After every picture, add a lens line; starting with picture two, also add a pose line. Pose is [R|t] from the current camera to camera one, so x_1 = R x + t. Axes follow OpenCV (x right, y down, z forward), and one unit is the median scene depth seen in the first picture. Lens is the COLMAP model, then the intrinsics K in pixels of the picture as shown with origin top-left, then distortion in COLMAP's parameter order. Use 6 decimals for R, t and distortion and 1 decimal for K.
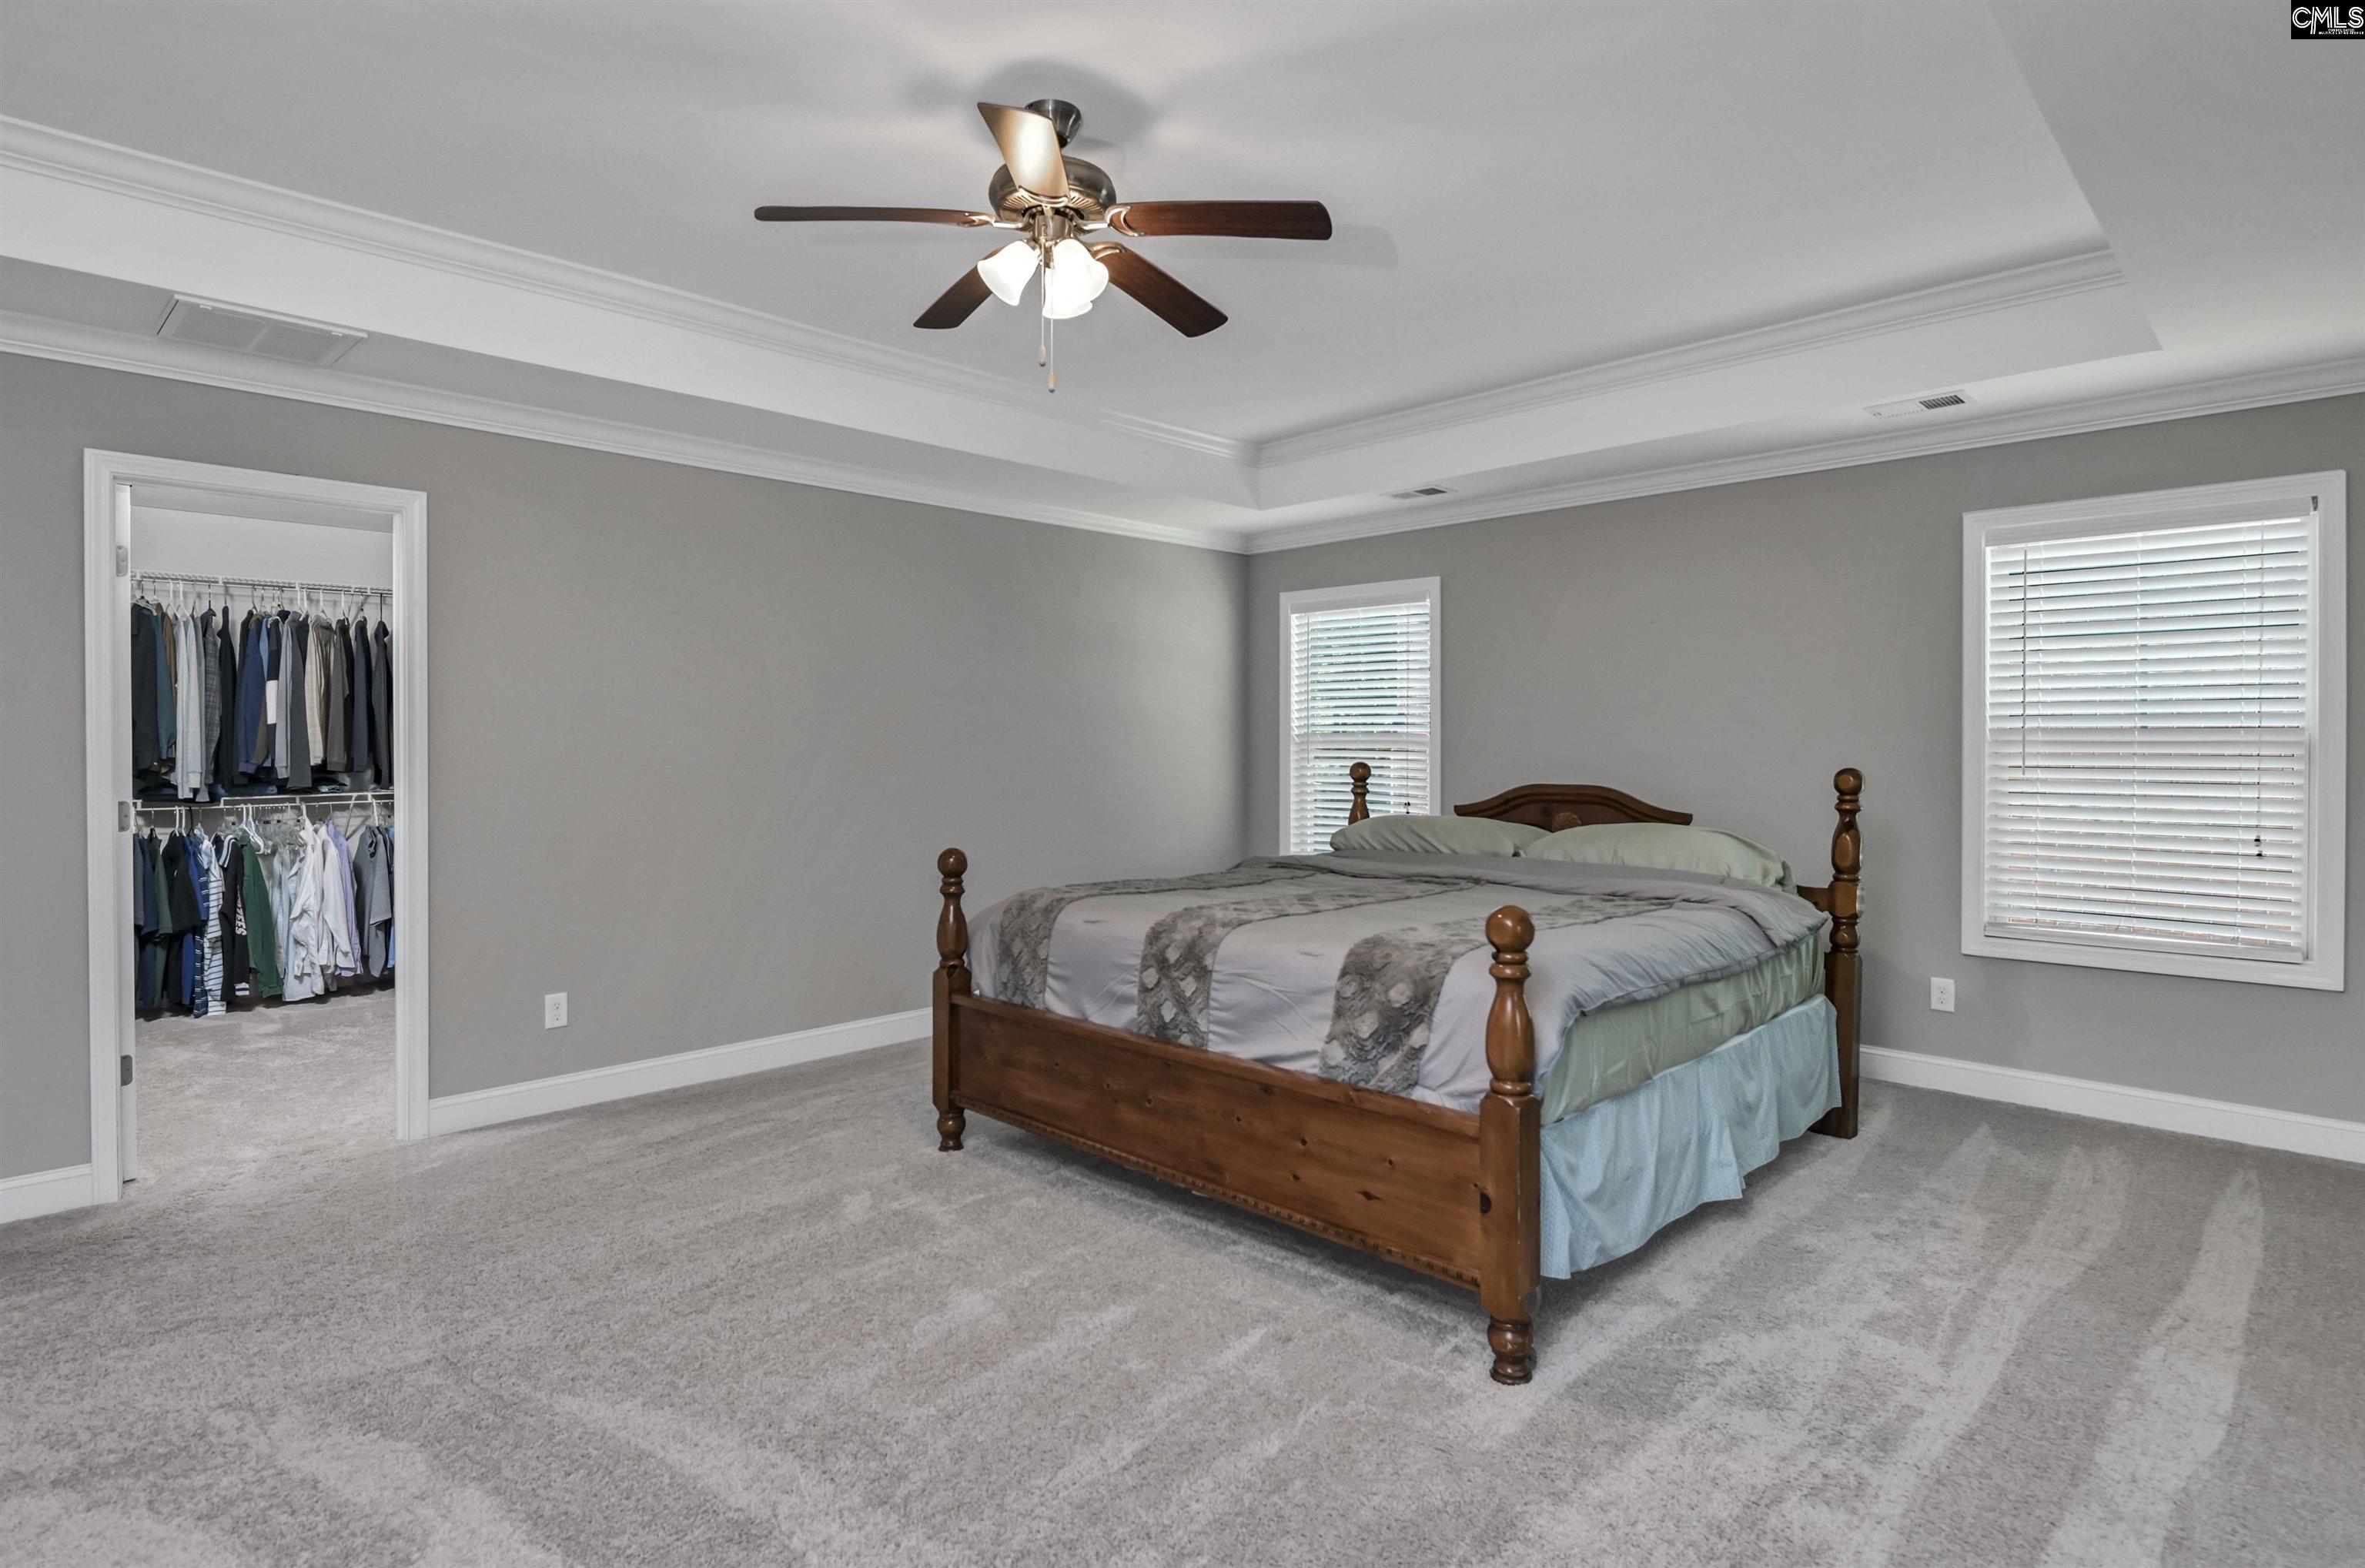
lens RADIAL K [[1234.3, 0, 1177.3], [0, 1234.3, 746.8], [0, 0, 1]] dist [0.003864, -0.010784]
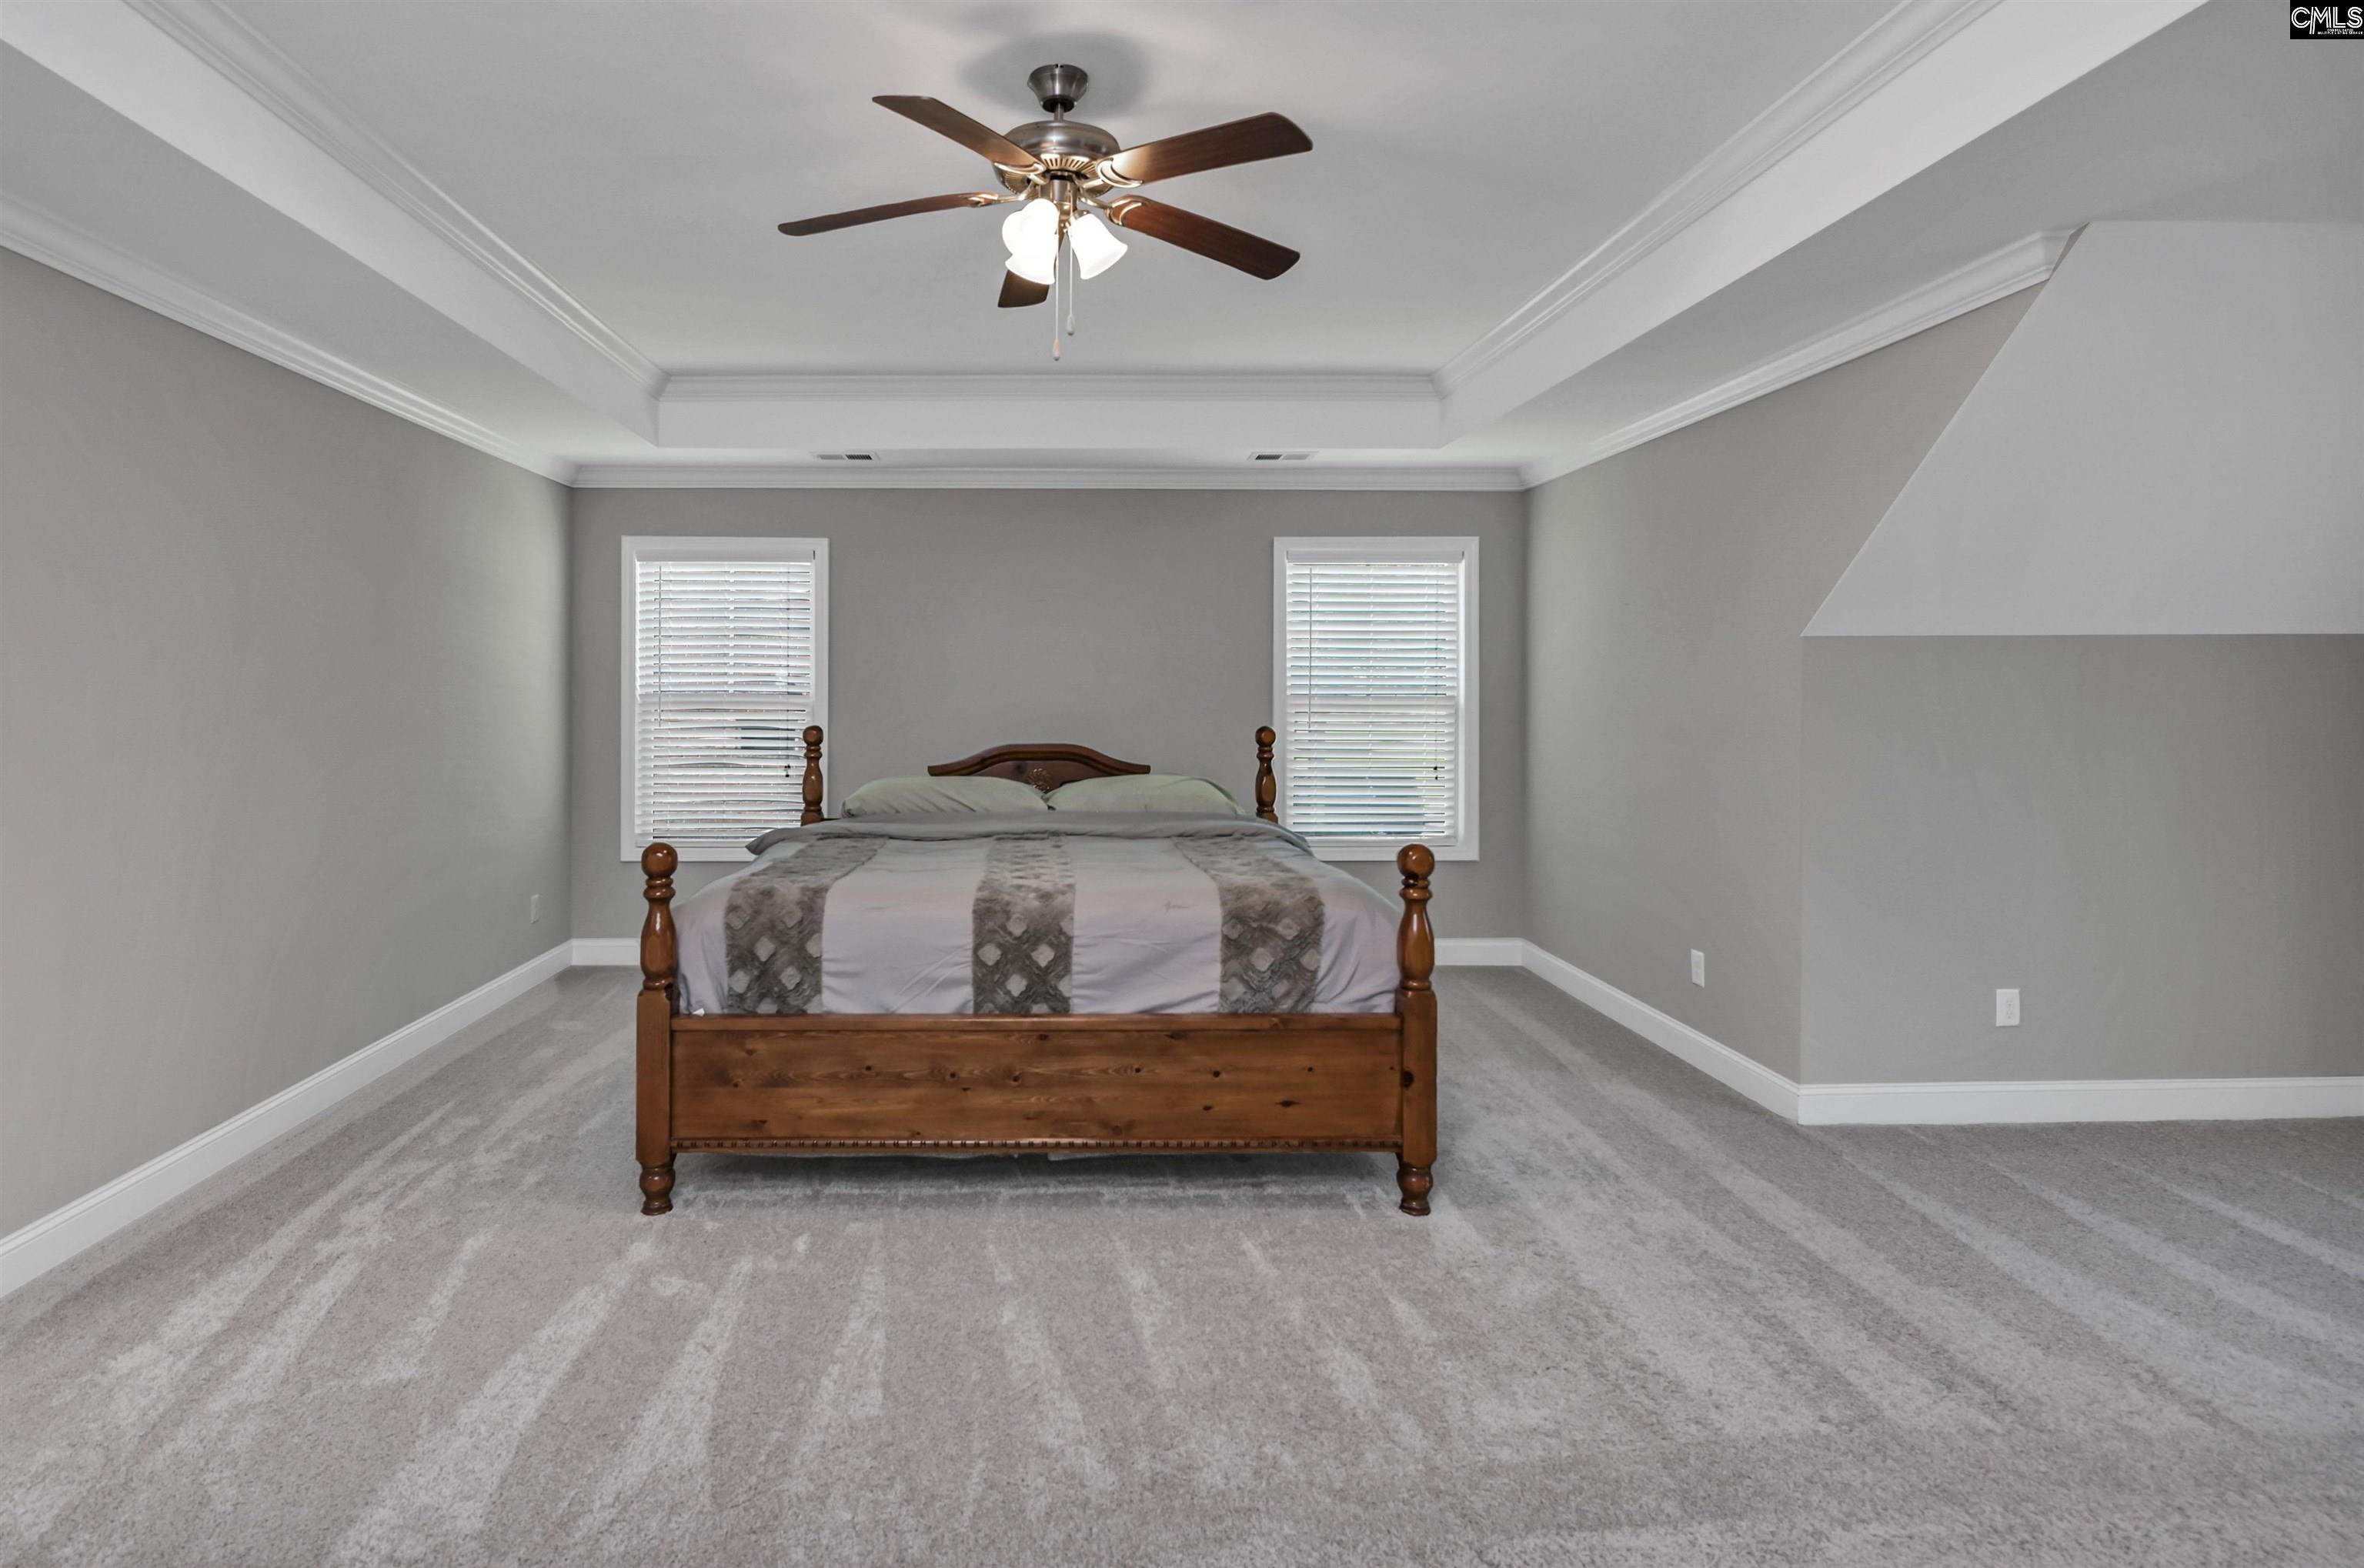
lens RADIAL K [[1254.2, 0, 1062.7], [0, 1254.2, 703.7], [0, 0, 1]] dist [-0.005155, -0.001499]
pose [[0.700084, -0.002872, 0.714054, -0.624694], [-0.000752, 0.999988, 0.004760, -0.014185], [-0.714060, -0.003869, 0.700074, 0.242988]]
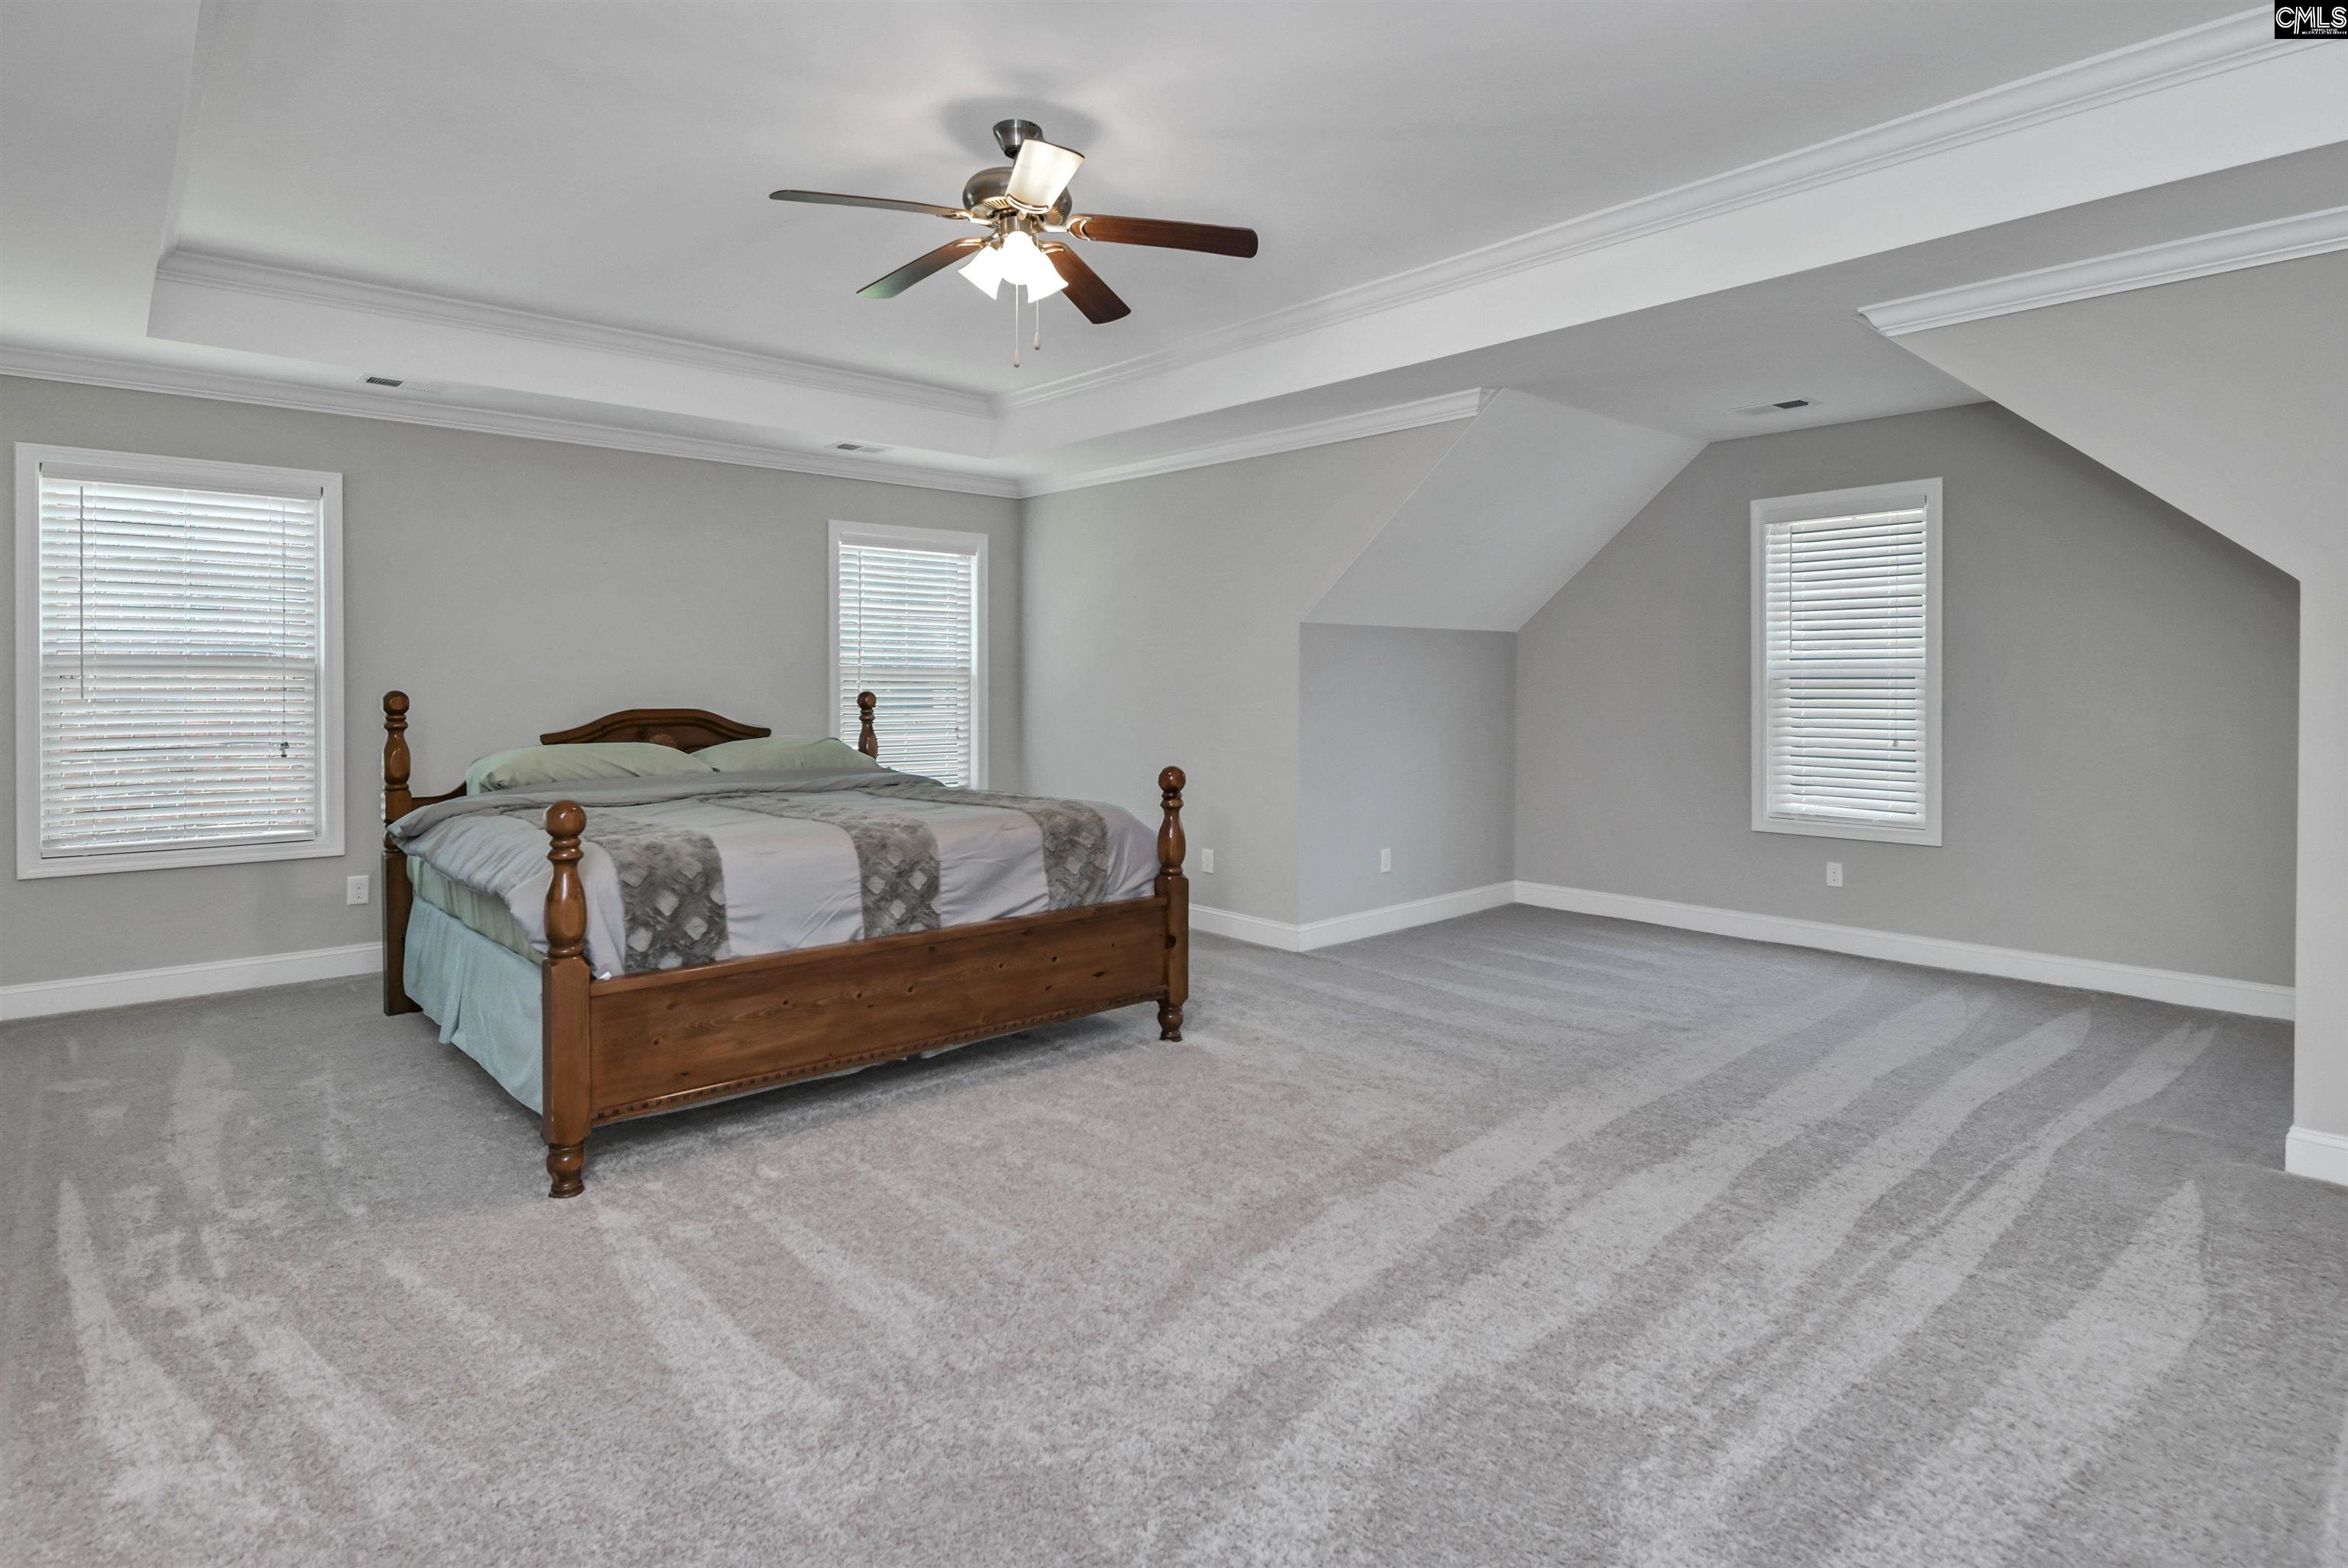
lens RADIAL K [[1213.8, 0, 1168.3], [0, 1213.8, 708.7], [0, 0, 1]] dist [-0.001814, -0.001467]
pose [[0.061560, -0.018876, 0.997925, -0.965579], [-0.001096, 0.999819, 0.018979, 0.011725], [-0.998103, -0.002262, 0.061528, 0.617889]]
